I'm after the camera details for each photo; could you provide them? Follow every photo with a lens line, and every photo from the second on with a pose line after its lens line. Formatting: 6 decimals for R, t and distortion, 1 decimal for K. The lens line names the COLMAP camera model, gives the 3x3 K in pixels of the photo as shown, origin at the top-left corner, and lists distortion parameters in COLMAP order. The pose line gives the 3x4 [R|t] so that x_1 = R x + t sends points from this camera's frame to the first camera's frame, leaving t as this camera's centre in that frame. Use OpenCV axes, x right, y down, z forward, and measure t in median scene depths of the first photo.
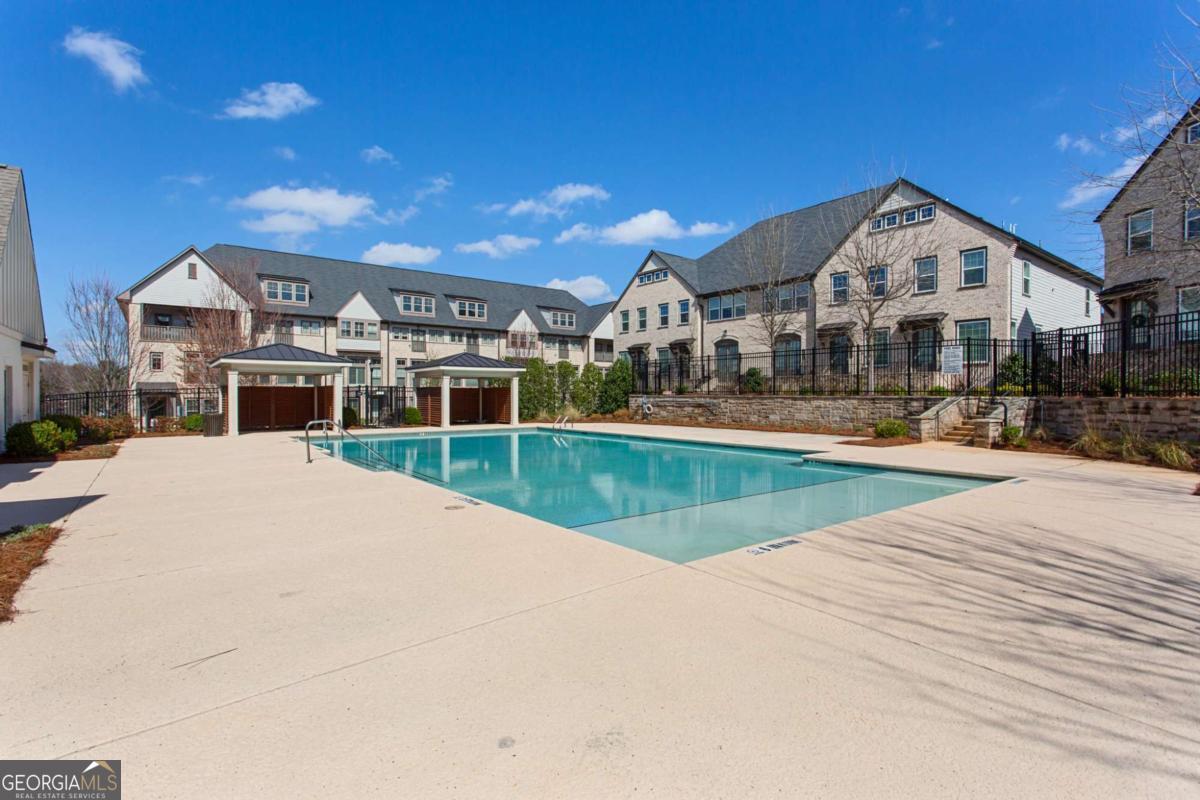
lens RADIAL K [[573.8, 0, 603.6], [0, 573.8, 395.2], [0, 0, 1]] dist [0.015559, 0.002903]
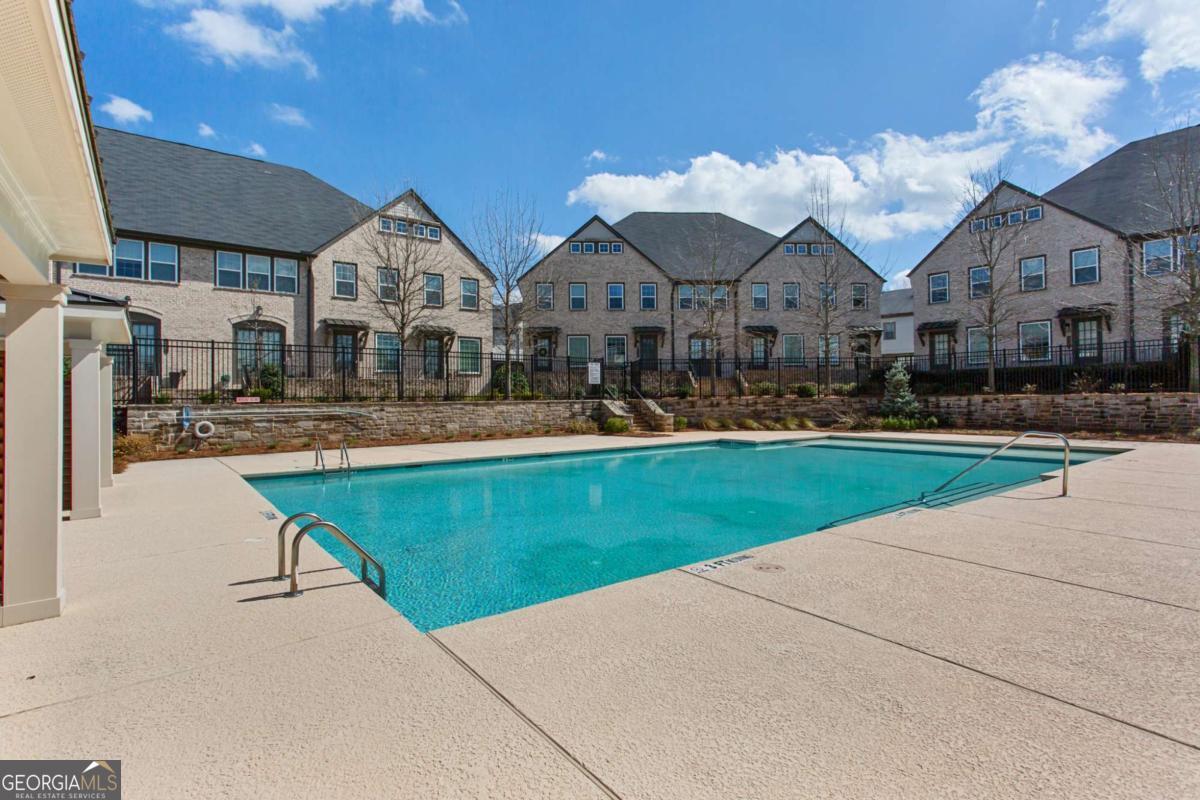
lens RADIAL K [[573.8, 0, 600.0], [0, 573.8, 399.9], [0, 0, 1]] dist [0.015559, 0.002903]
pose [[0.016396, -0.005480, 0.999851, -0.524608], [0.010779, 0.999928, 0.005303, -0.003668], [-0.999807, 0.010691, 0.016454, 0.672210]]
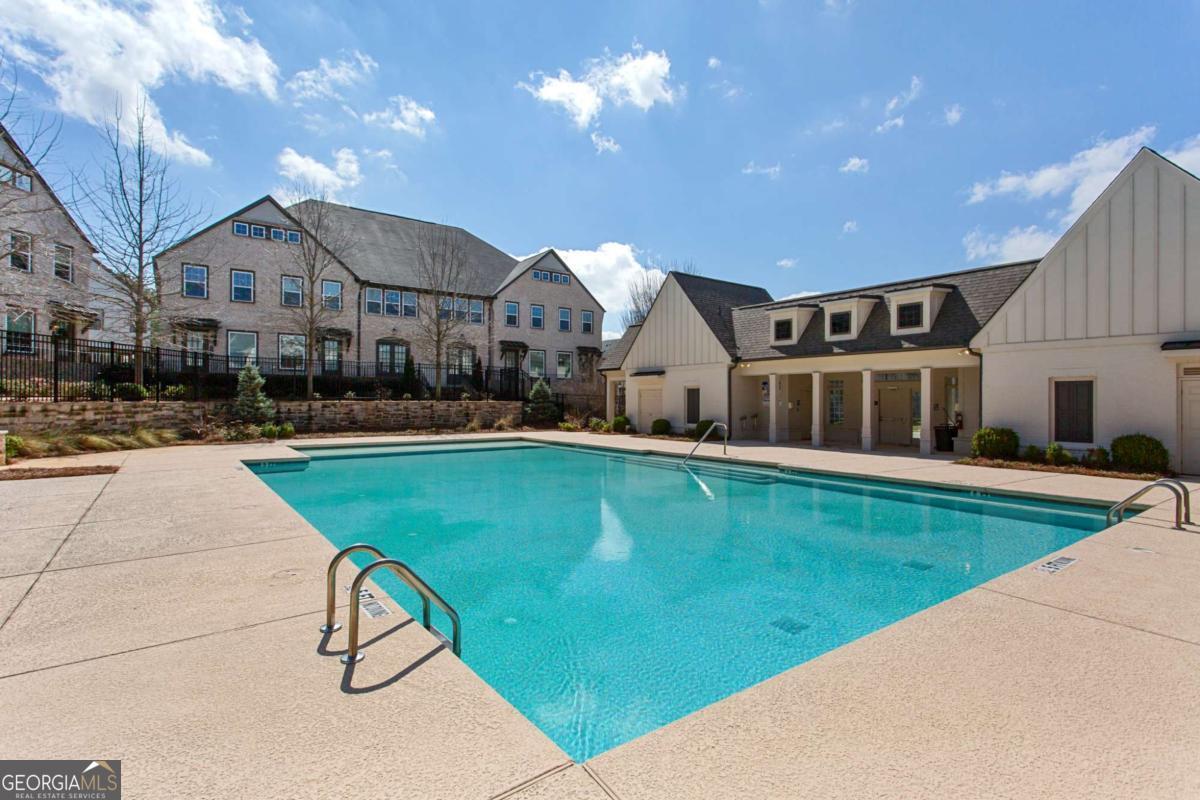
lens RADIAL K [[573.8, 0, 597.6], [0, 573.8, 401.9], [0, 0, 1]] dist [0.015559, 0.002903]
pose [[-0.999435, -0.005340, 0.033190, -0.114154], [-0.005298, 0.999985, 0.001346, -0.001884], [-0.033197, 0.001169, -0.999448, 1.029630]]
